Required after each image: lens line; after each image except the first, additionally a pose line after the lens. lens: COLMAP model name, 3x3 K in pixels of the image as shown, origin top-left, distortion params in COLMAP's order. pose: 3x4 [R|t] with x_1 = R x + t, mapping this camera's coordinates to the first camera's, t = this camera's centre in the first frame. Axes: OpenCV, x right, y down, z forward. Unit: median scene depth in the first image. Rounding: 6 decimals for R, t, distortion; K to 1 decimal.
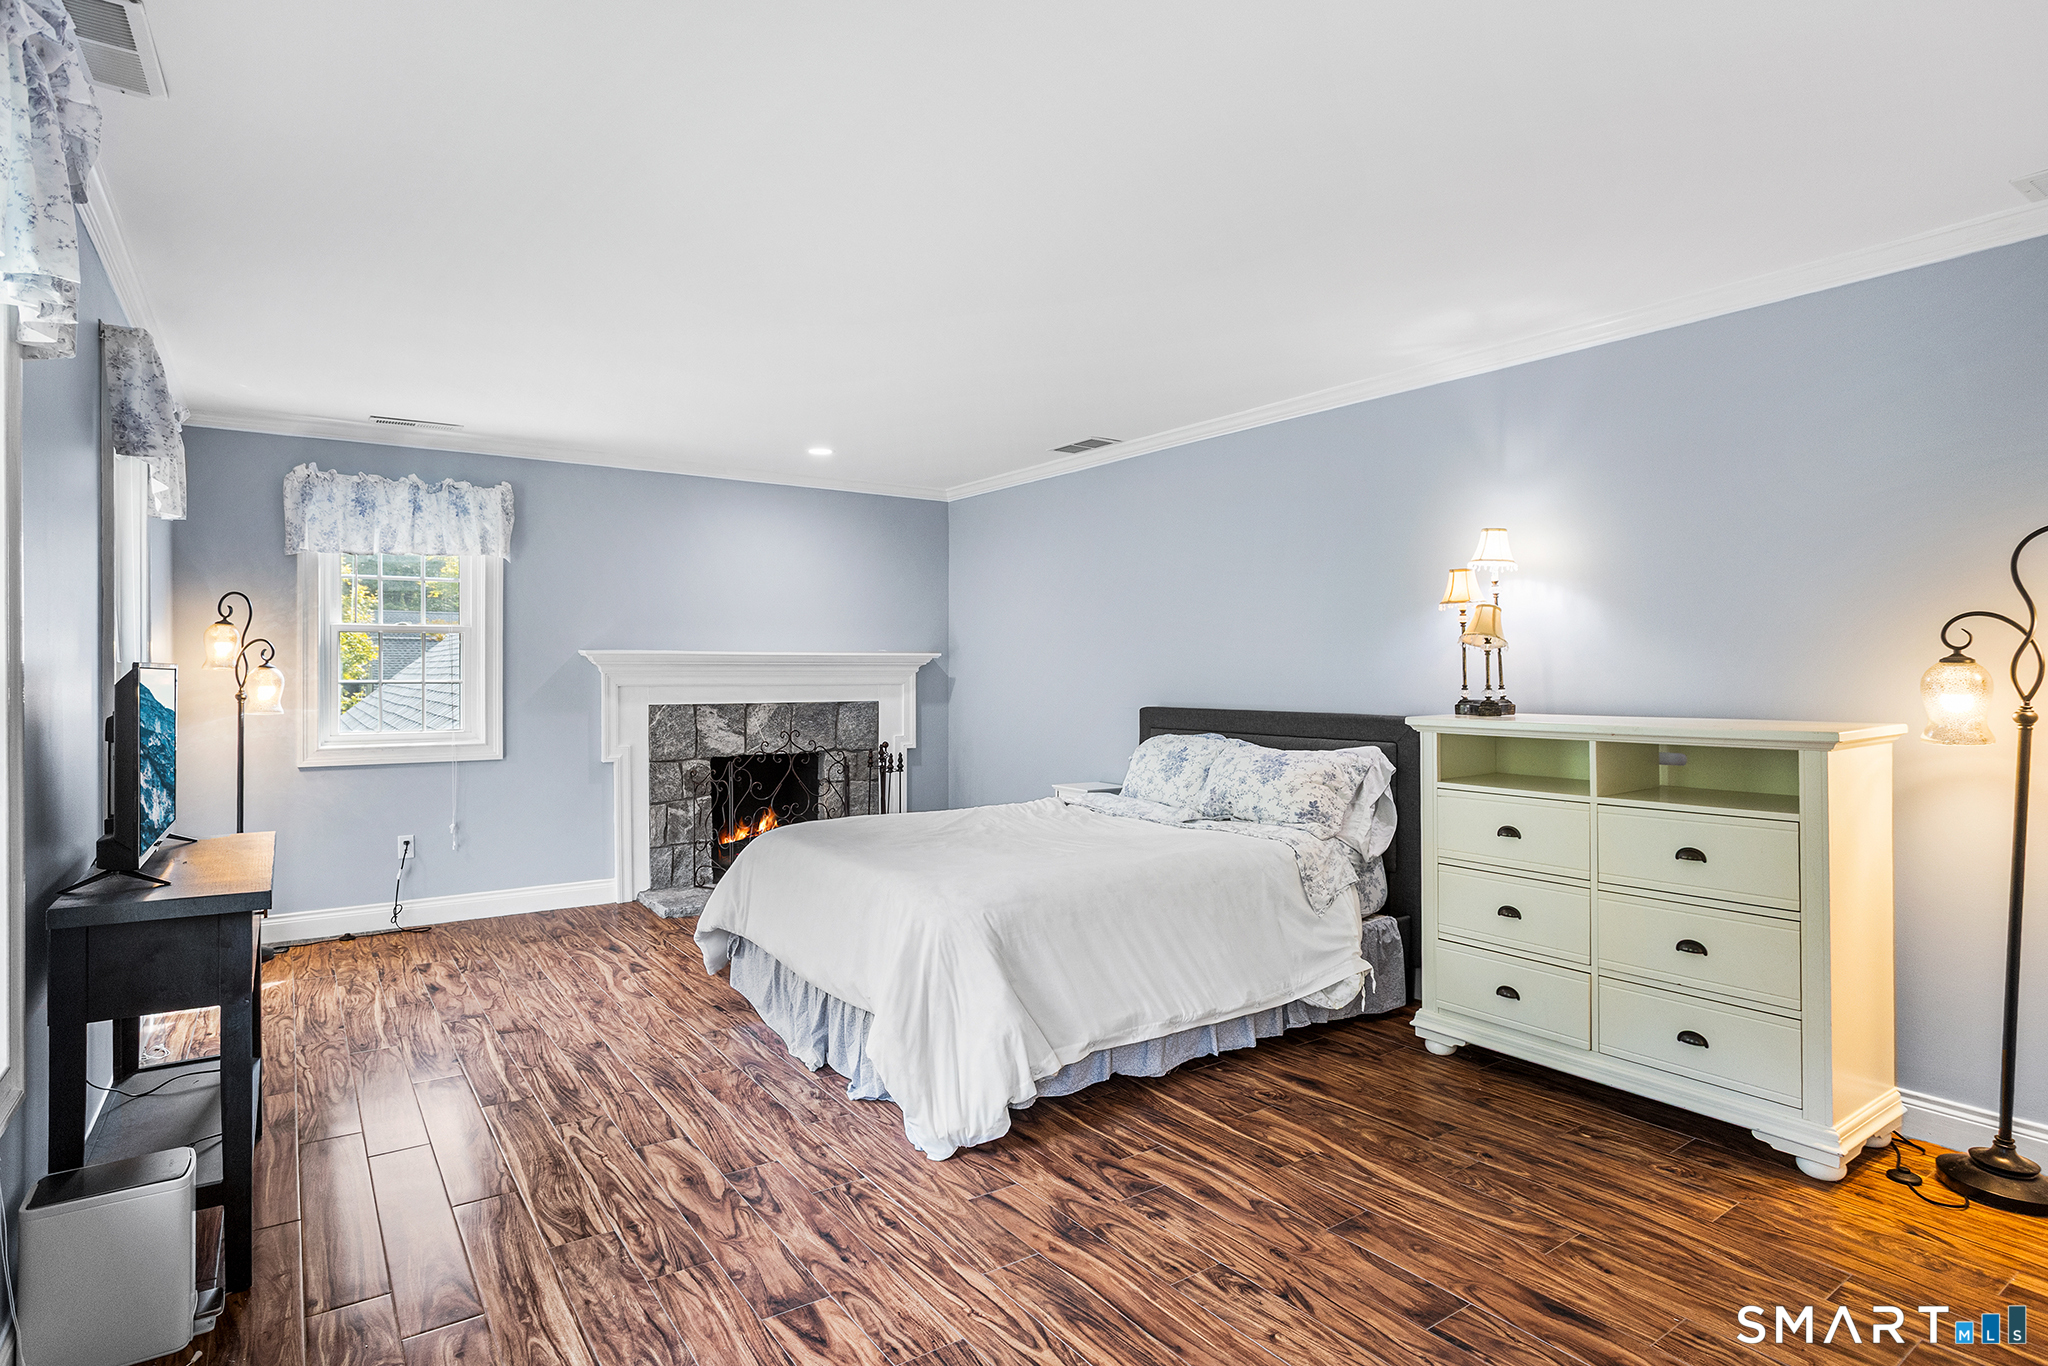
lens RADIAL K [[1048.7, 0, 1015.9], [0, 1048.7, 674.5], [0, 0, 1]] dist [-0.031002, 0.001139]
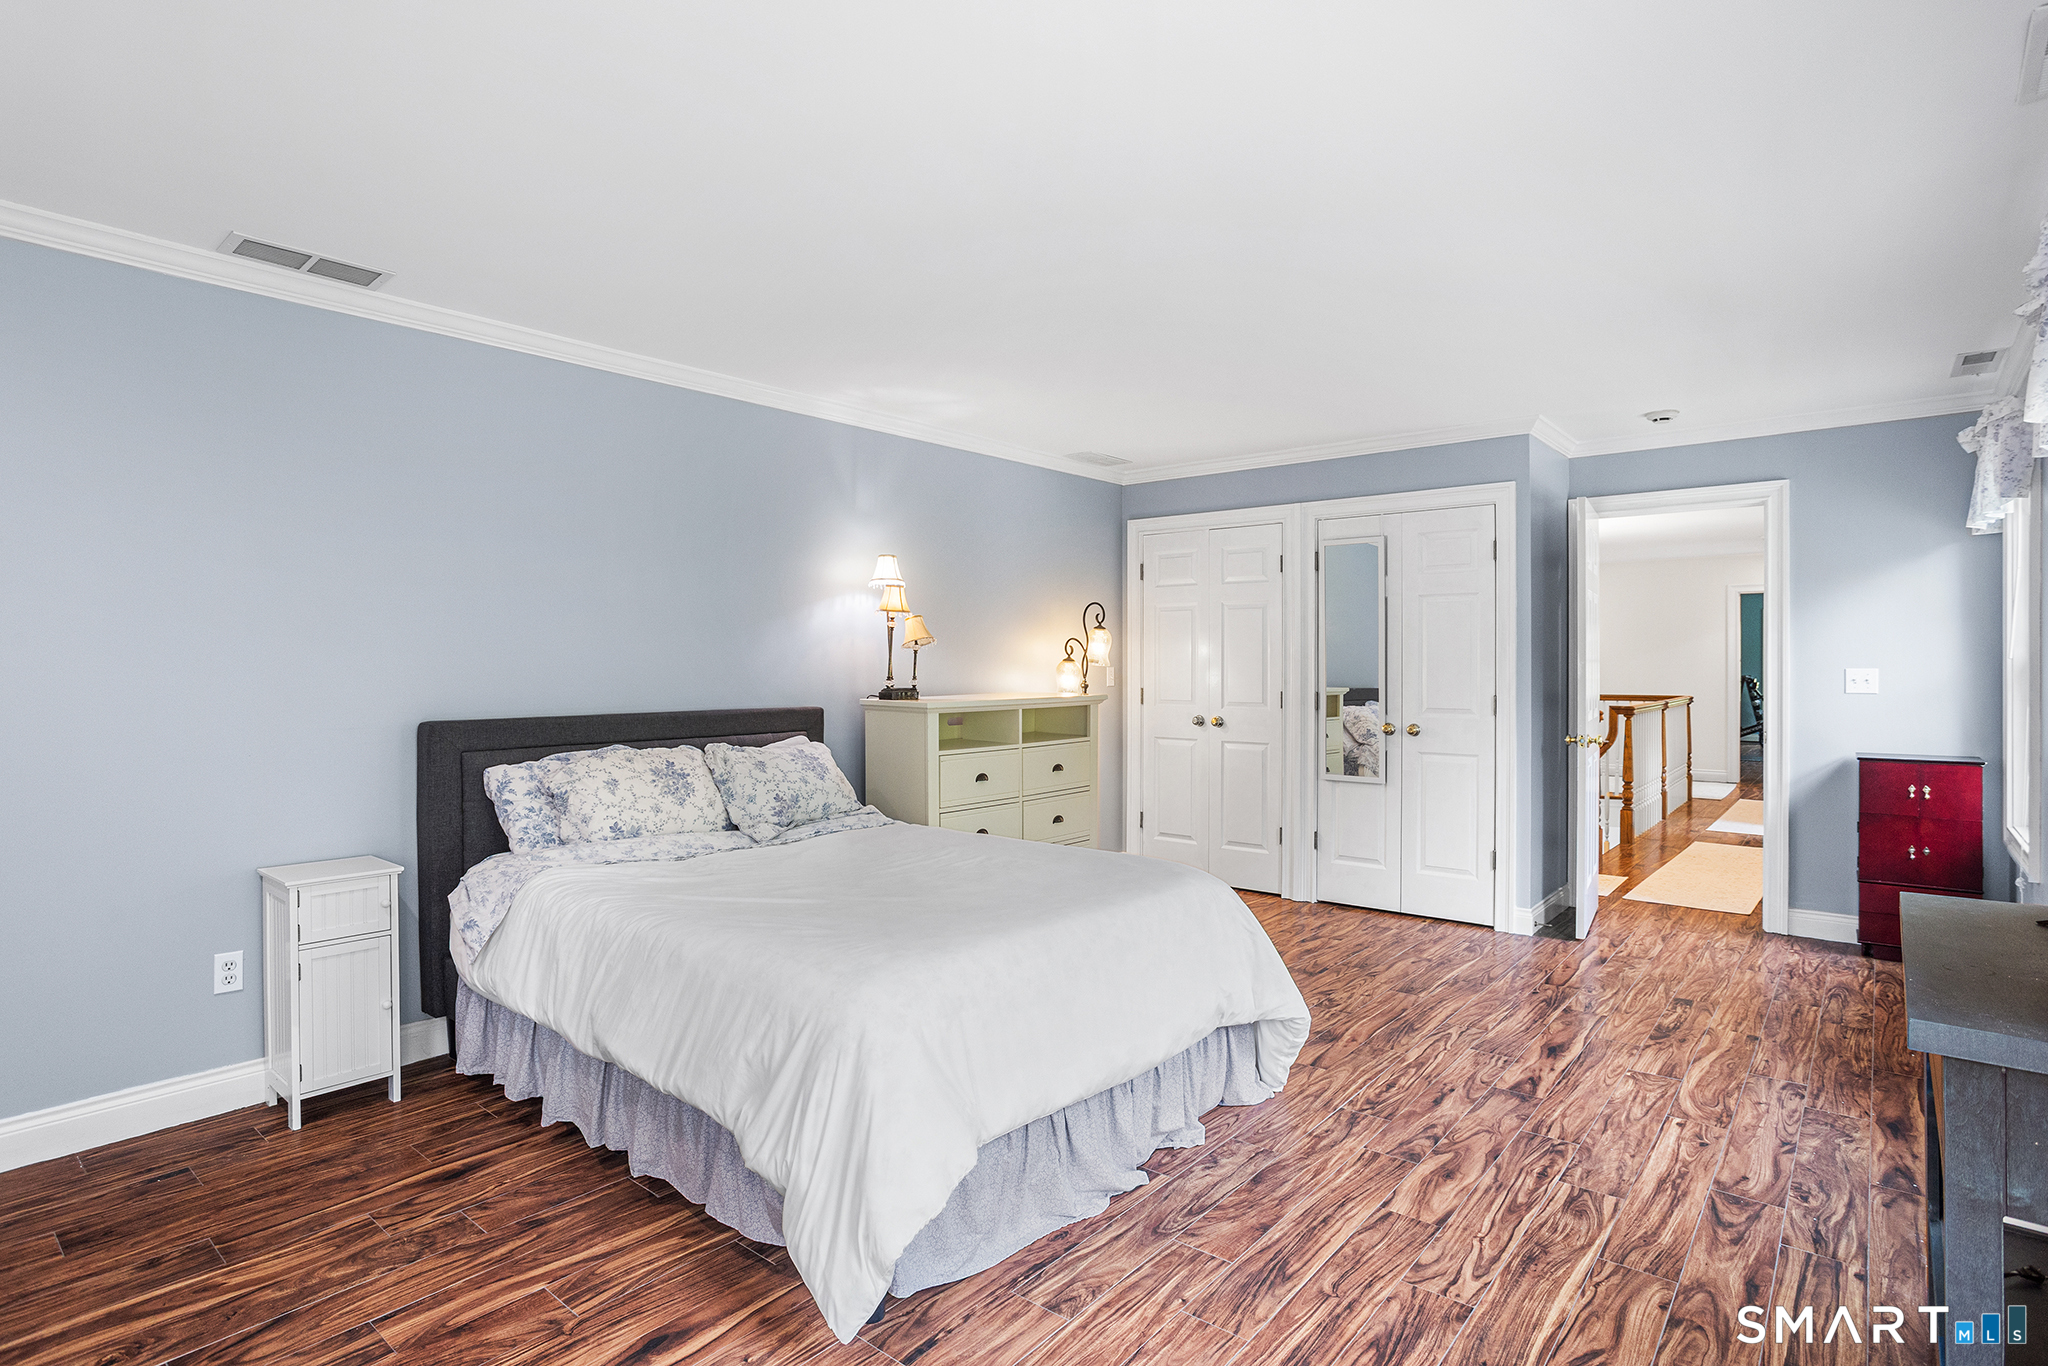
lens RADIAL K [[1048.7, 0, 1015.7], [0, 1048.7, 677.8], [0, 0, 1]] dist [-0.031002, 0.001139]
pose [[-0.255072, -0.001478, 0.966921, -1.176715], [0.008539, 0.999956, 0.003781, 0.011873], [-0.966884, 0.009221, -0.255048, 1.672487]]
